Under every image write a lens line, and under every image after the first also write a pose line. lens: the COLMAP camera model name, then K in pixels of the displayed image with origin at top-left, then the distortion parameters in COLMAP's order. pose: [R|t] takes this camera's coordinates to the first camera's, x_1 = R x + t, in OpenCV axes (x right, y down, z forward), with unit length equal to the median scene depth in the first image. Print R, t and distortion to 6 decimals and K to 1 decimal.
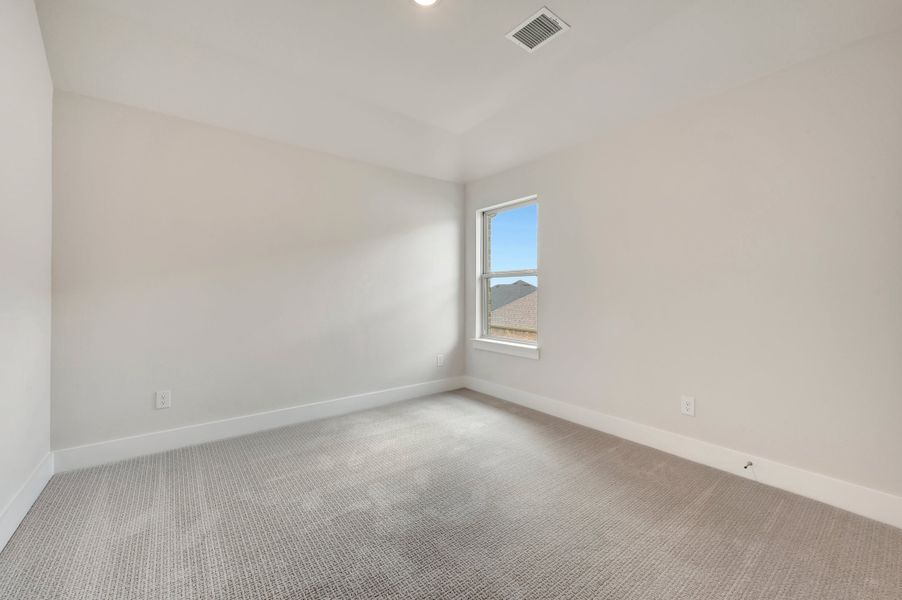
lens RADIAL K [[361.2, 0, 452.6], [0, 361.2, 292.4], [0, 0, 1]] dist [0.001461, 0.000140]
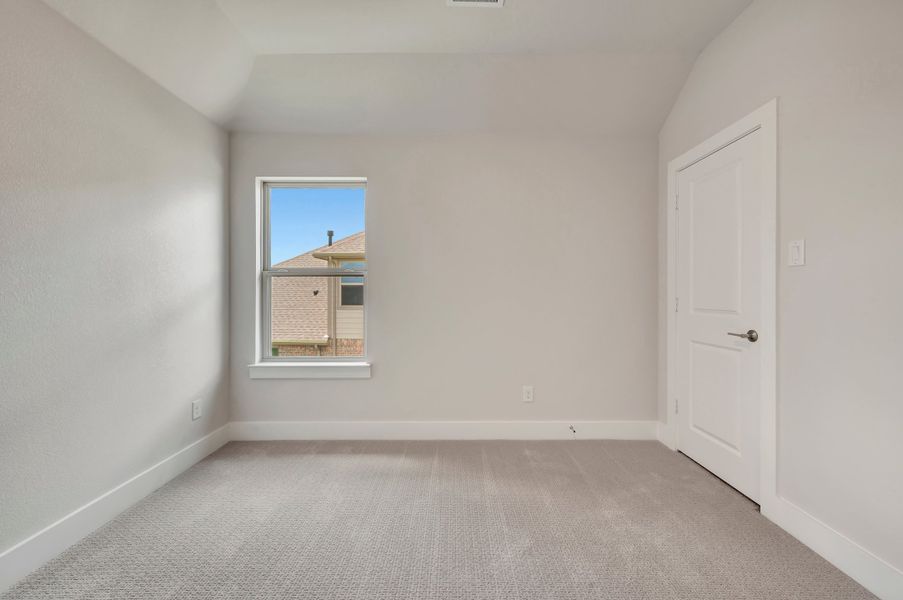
lens RADIAL K [[355.3, 0, 450.6], [0, 355.3, 295.9], [0, 0, 1]] dist [0.000063, 0.000020]
pose [[0.607328, -0.001258, 0.794450, -0.247416], [-0.002867, 0.999989, 0.003775, -0.004760], [-0.794446, -0.004571, 0.607318, 0.298948]]
